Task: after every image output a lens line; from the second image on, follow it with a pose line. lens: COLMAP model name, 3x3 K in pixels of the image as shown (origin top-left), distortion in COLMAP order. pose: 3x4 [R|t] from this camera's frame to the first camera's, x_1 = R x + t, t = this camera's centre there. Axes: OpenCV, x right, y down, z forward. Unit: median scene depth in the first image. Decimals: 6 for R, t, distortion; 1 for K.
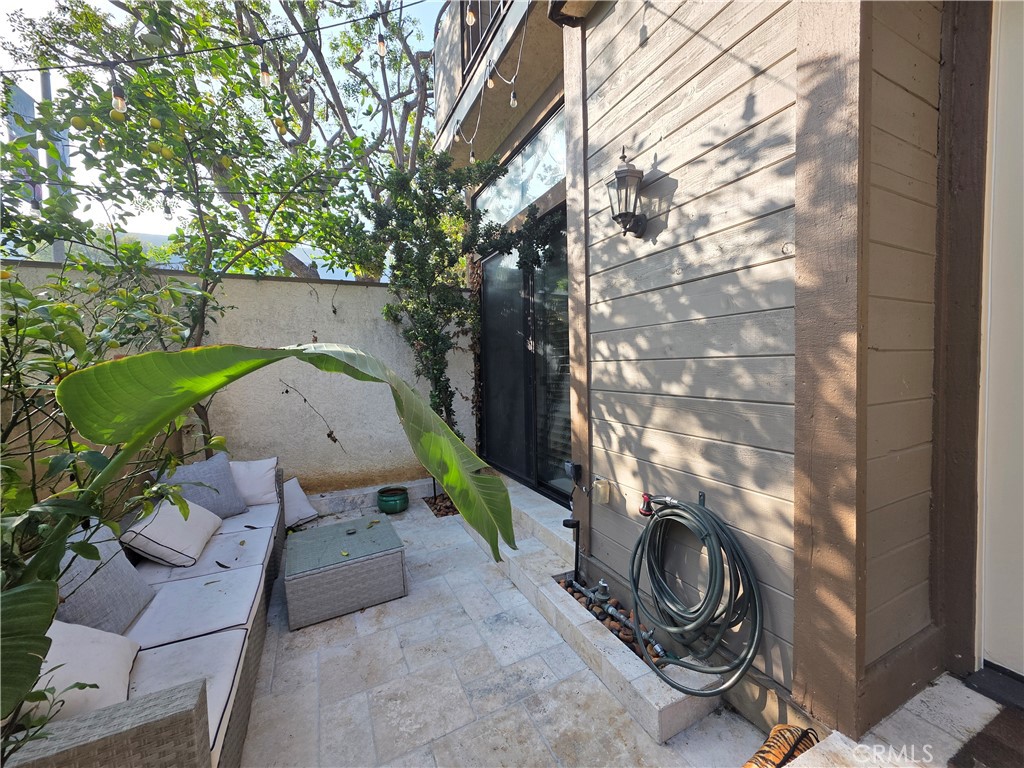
lens RADIAL K [[407.5, 0, 511.0], [0, 407.5, 383.4], [0, 0, 1]] dist [-0.003510, -0.000358]
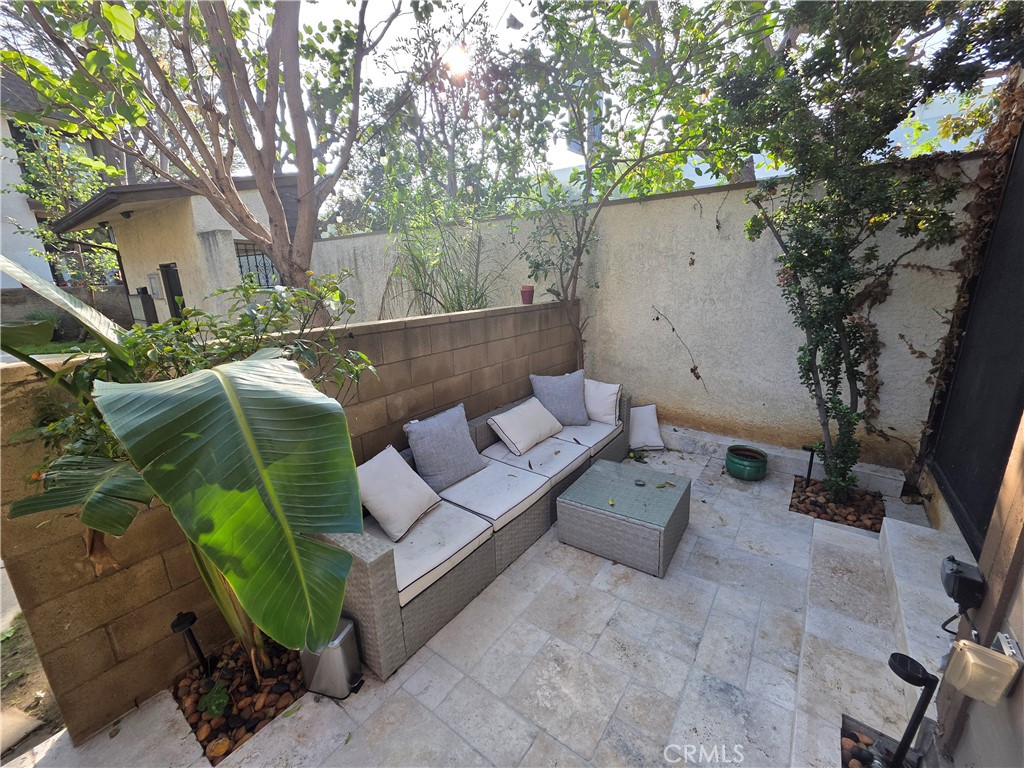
lens RADIAL K [[407.5, 0, 511.8], [0, 407.5, 383.2], [0, 0, 1]] dist [-0.003510, -0.000358]
pose [[0.463189, 0.238823, -0.853475, 0.162208], [-0.030308, 0.966713, 0.254062, -0.068236], [0.885741, -0.091812, 0.455009, 0.227321]]
